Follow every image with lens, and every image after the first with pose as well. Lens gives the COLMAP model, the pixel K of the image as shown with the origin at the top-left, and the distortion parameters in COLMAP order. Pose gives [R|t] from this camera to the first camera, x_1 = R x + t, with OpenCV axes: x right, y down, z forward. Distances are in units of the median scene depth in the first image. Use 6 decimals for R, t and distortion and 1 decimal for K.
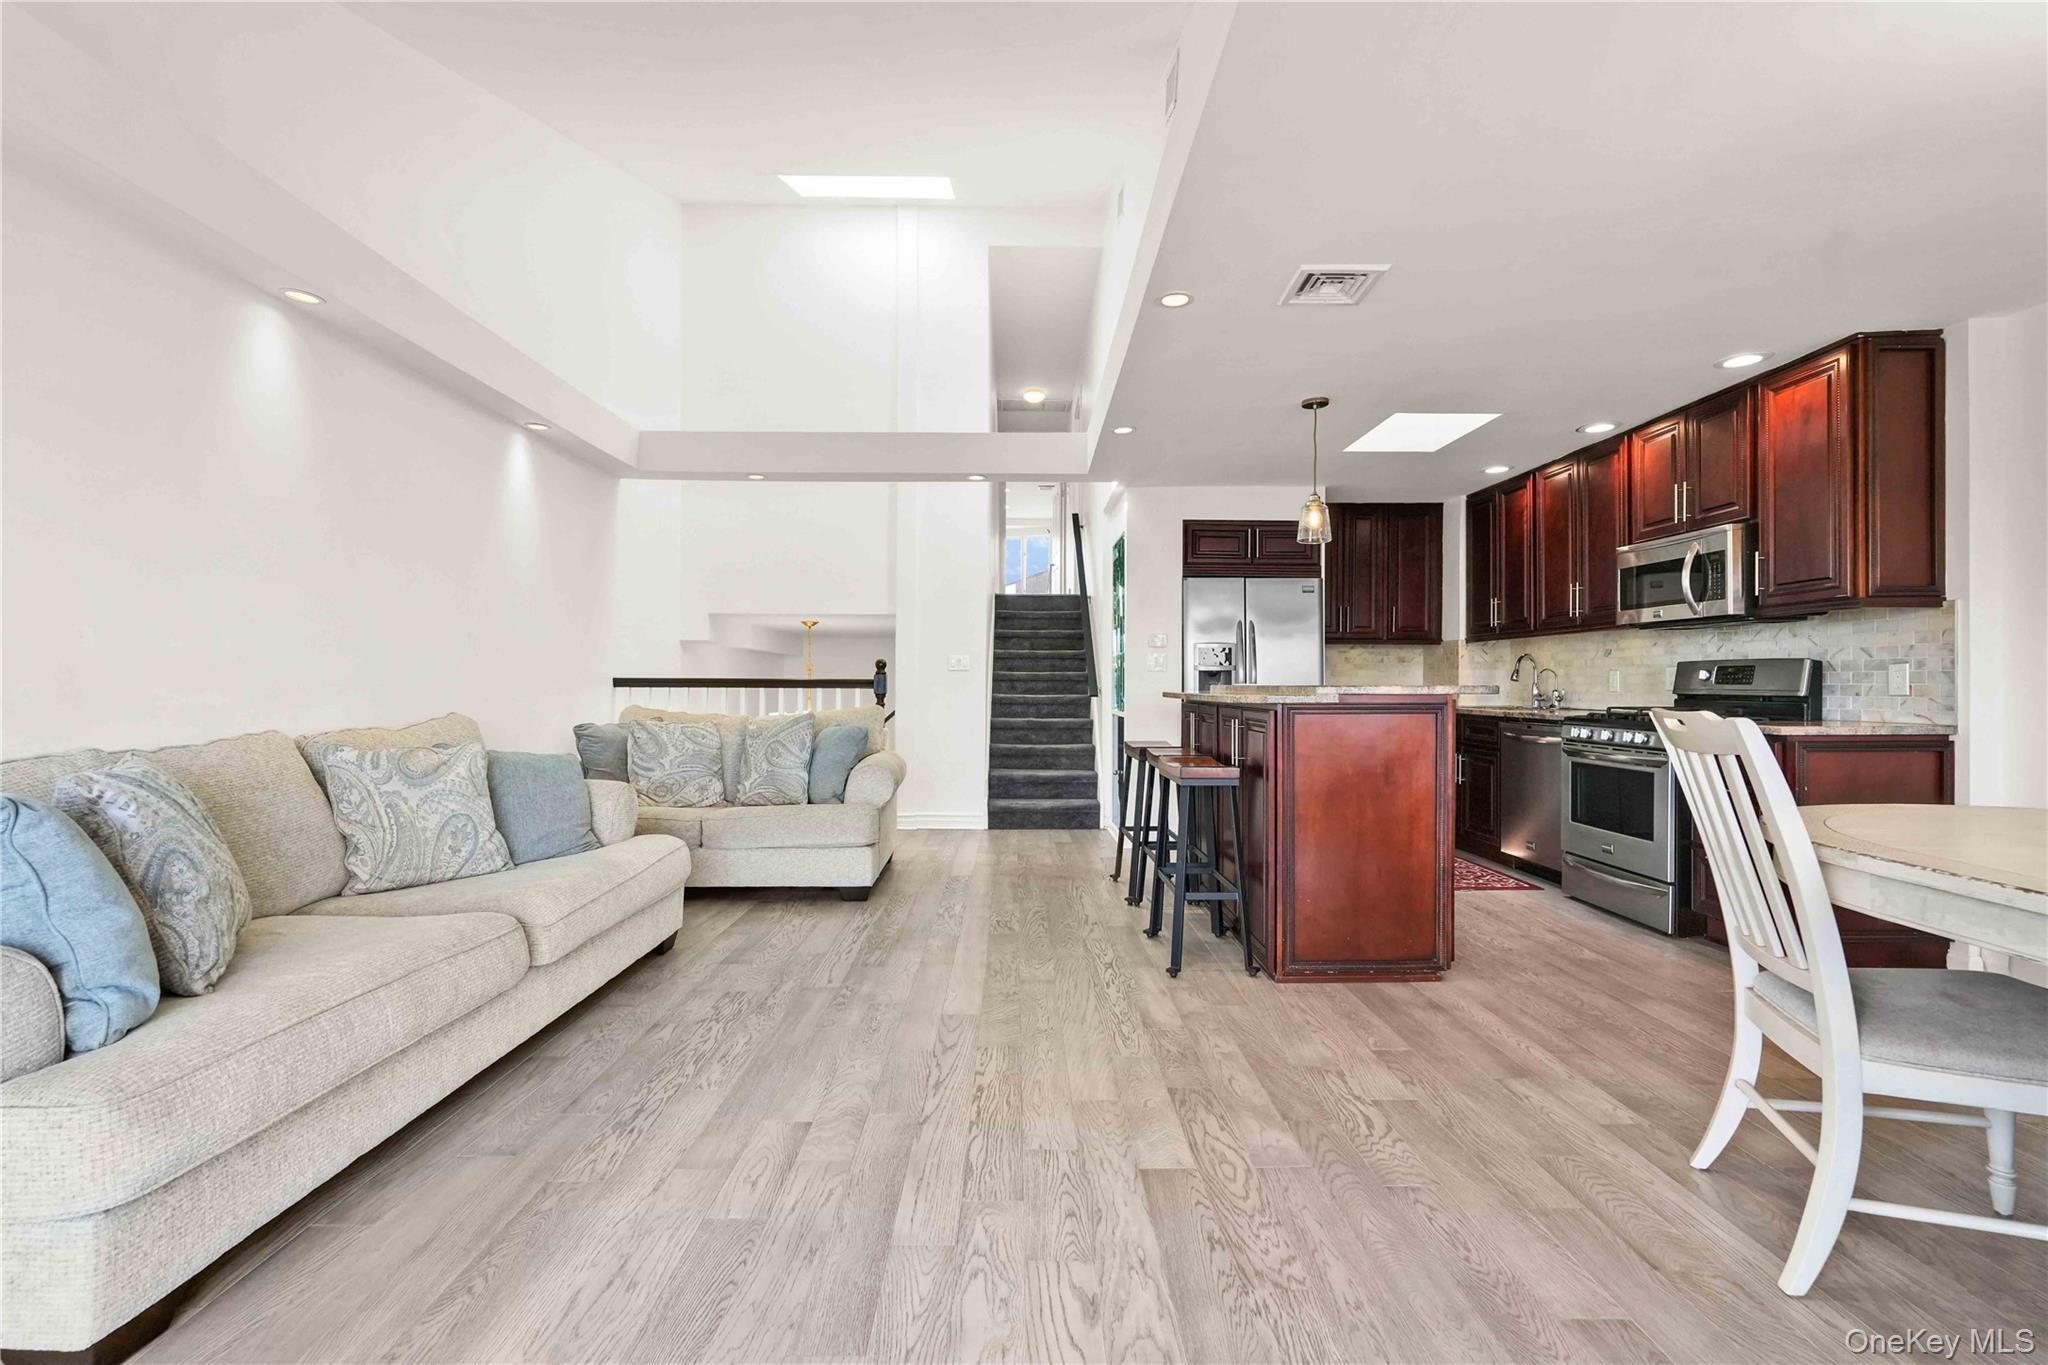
lens RADIAL K [[898.9, 0, 1020.5], [0, 898.9, 681.2], [0, 0, 1]] dist [-0.017237, 0.008978]
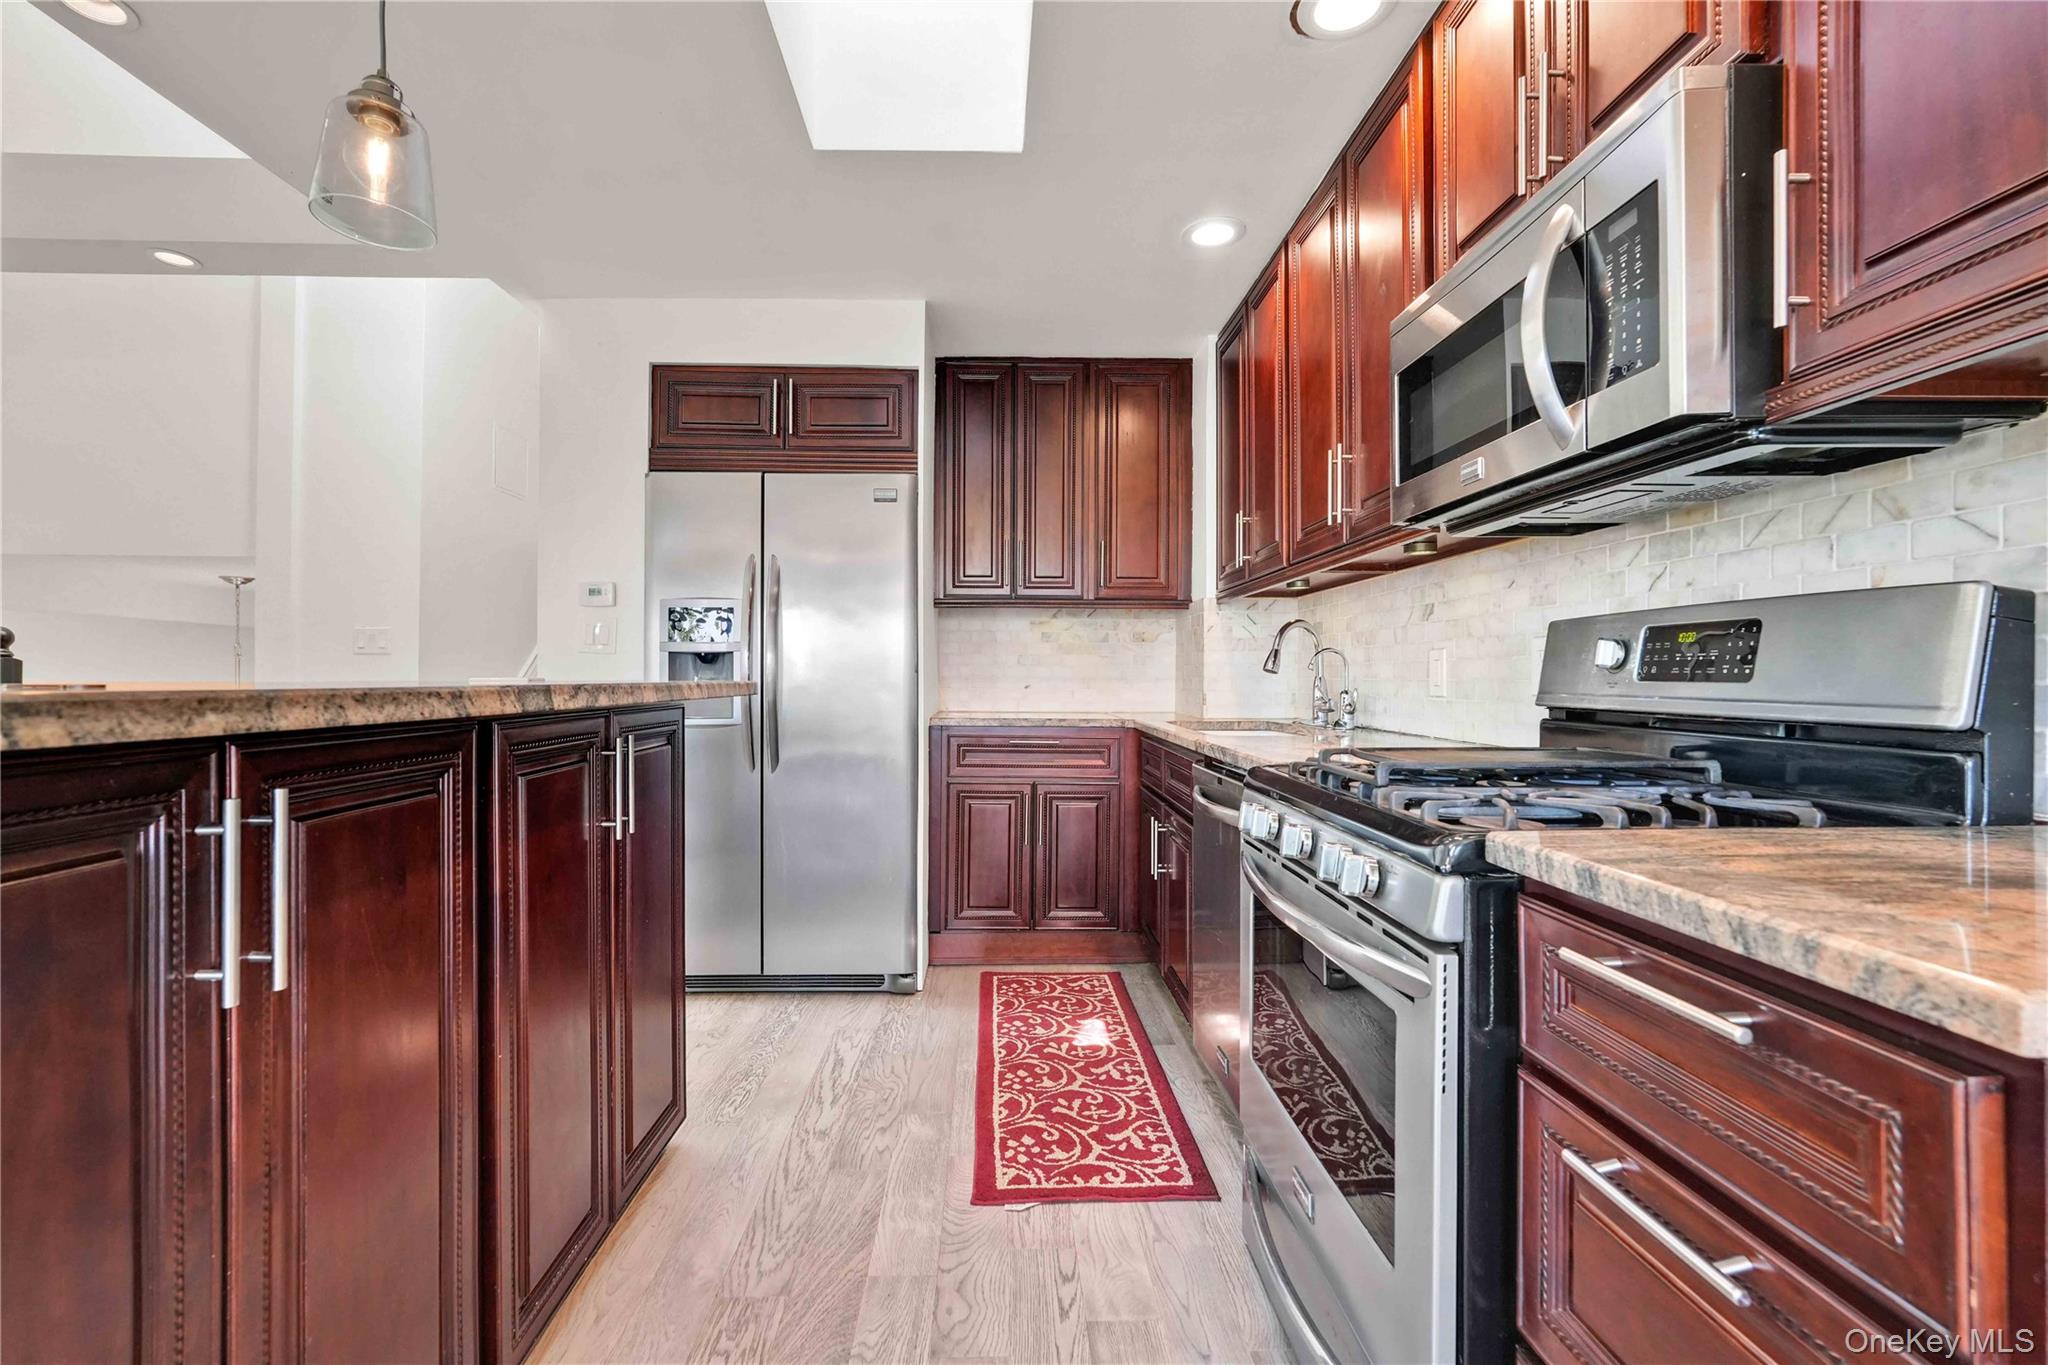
lens RADIAL K [[908.0, 0, 1011.5], [0, 908.0, 681.8], [0, 0, 1]] dist [-0.016484, 0.007591]
pose [[0.999751, 0.001086, 0.022273, 0.532118], [-0.001257, 0.999970, 0.007669, 0.001384], [-0.022264, -0.007696, 0.999723, 0.662453]]
